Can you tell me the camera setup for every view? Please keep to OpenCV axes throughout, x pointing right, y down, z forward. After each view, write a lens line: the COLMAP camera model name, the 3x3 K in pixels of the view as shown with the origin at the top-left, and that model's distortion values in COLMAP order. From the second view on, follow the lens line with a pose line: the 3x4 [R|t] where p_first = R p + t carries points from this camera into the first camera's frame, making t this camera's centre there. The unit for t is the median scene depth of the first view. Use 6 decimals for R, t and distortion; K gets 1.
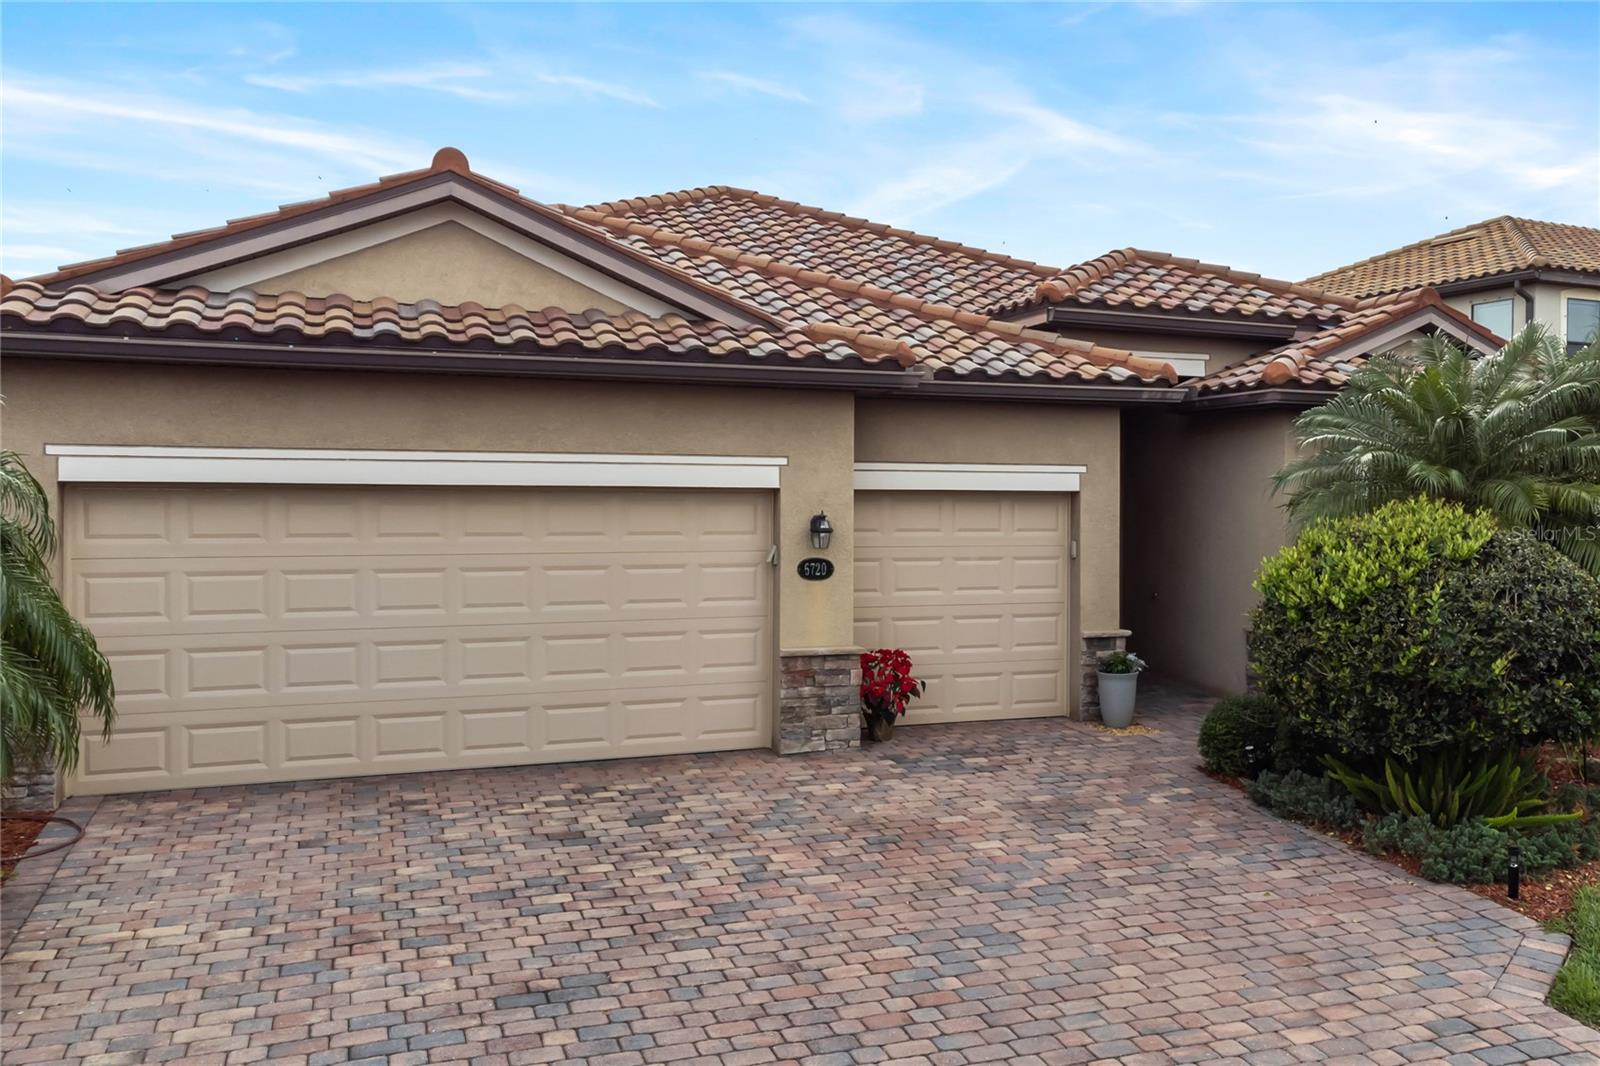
lens RADIAL K [[1437.5, 0, 974.0], [0, 1437.5, 526.9], [0, 0, 1]] dist [0.026585, 0.018328]
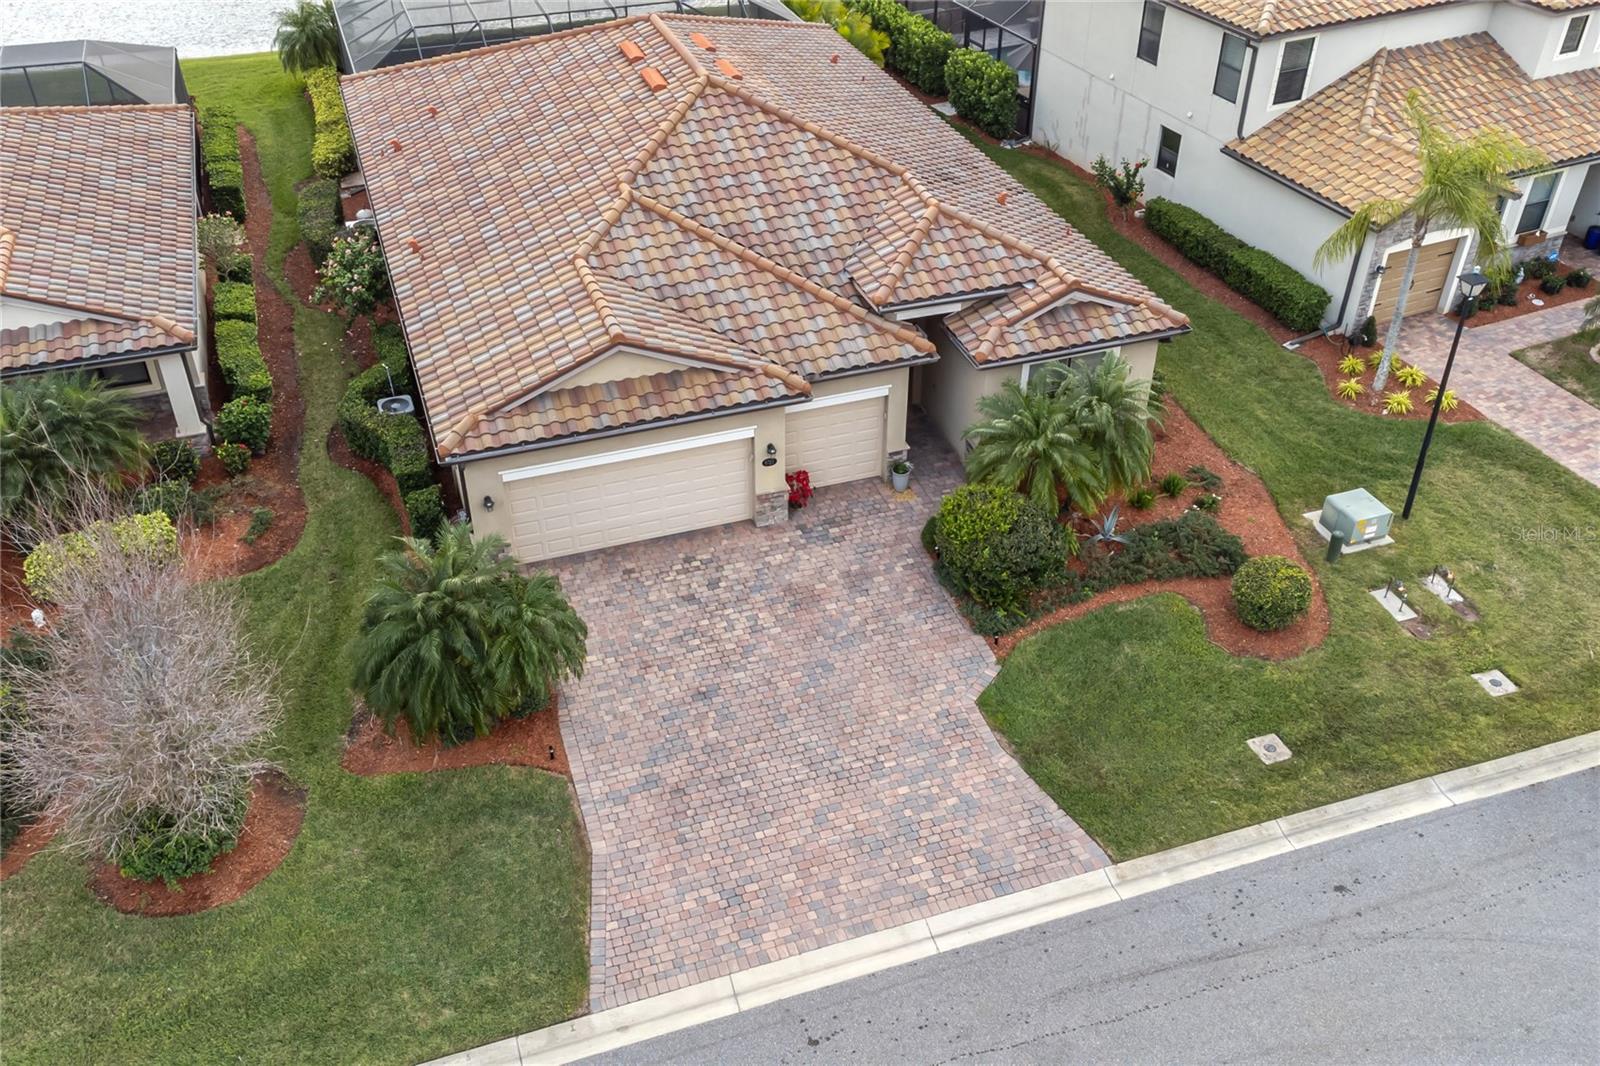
lens RADIAL K [[1438.9, 0, 800.0], [0, 1438.9, 533.0], [0, 0, 1]] dist [0.080045, -0.004321]
pose [[0.996925, 0.043639, -0.065093, 0.106039], [0.000968, 0.823691, 0.567038, -1.266952], [0.078361, -0.565357, 0.821116, -1.076597]]
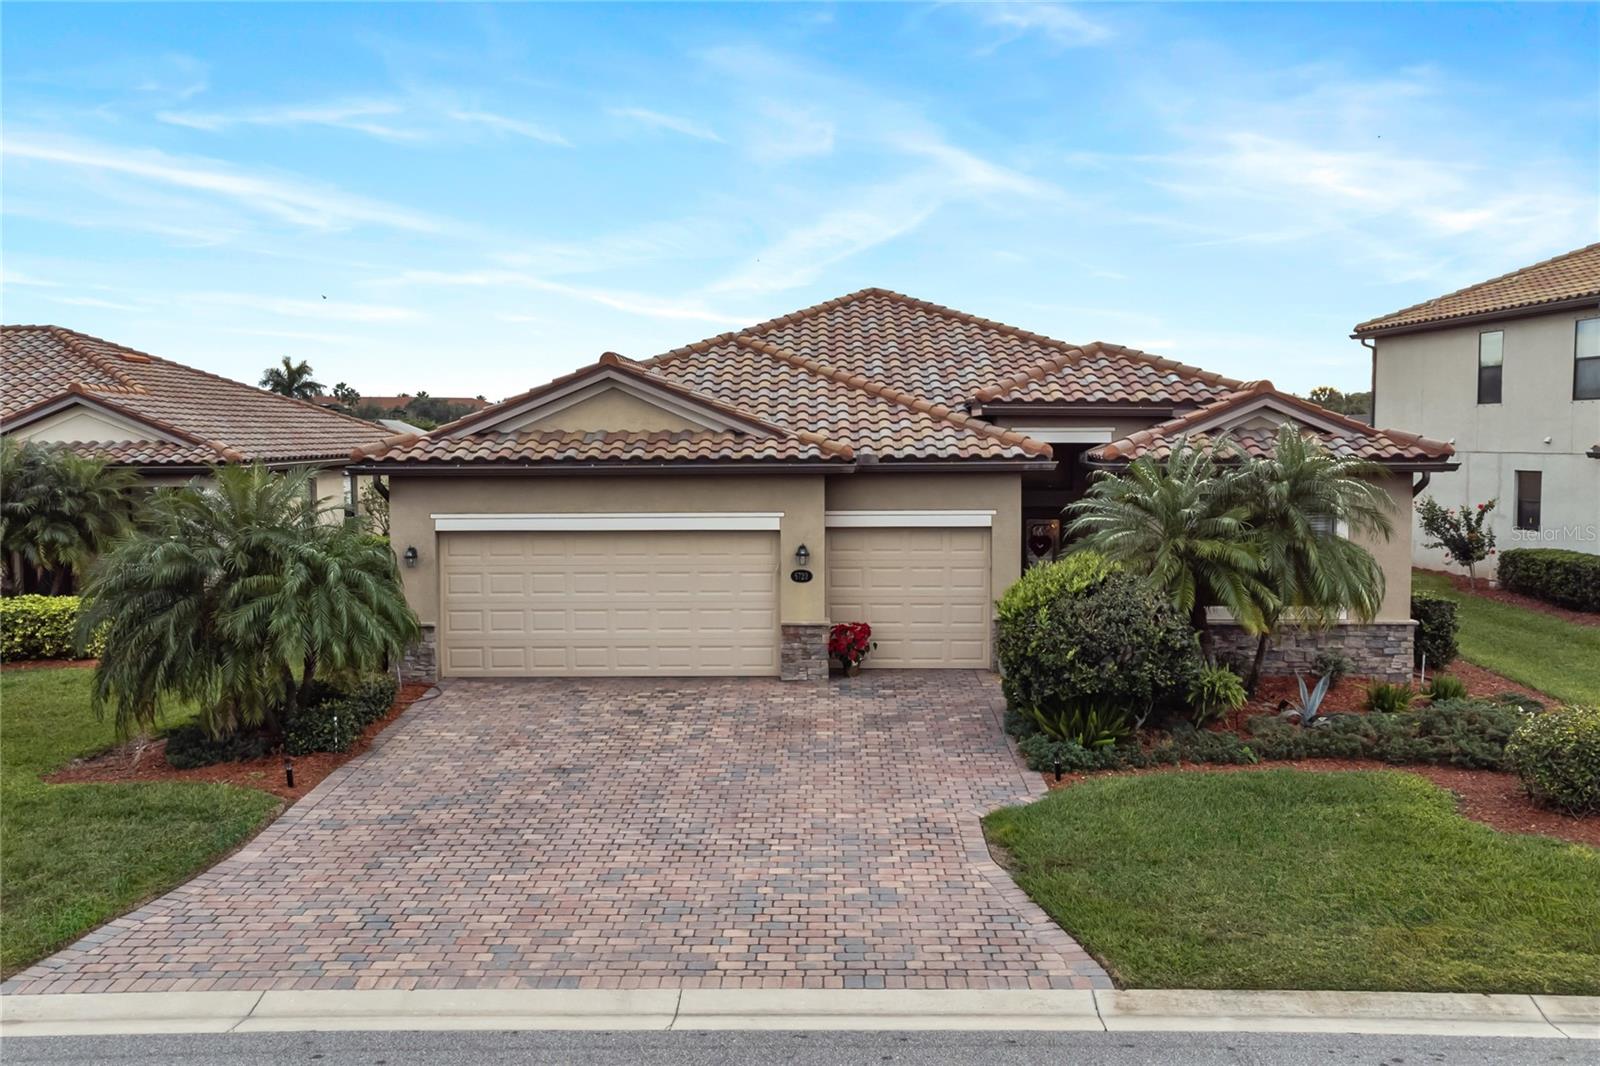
lens RADIAL K [[1443.8, 0, 800.0], [0, 1443.8, 533.0], [0, 0, 1]] dist [0.030136, 0.019505]
pose [[0.909475, 0.020407, -0.415256, 0.619378], [0.000976, 0.998687, 0.051218, -0.113467], [0.415756, -0.046987, 0.908261, -0.591879]]
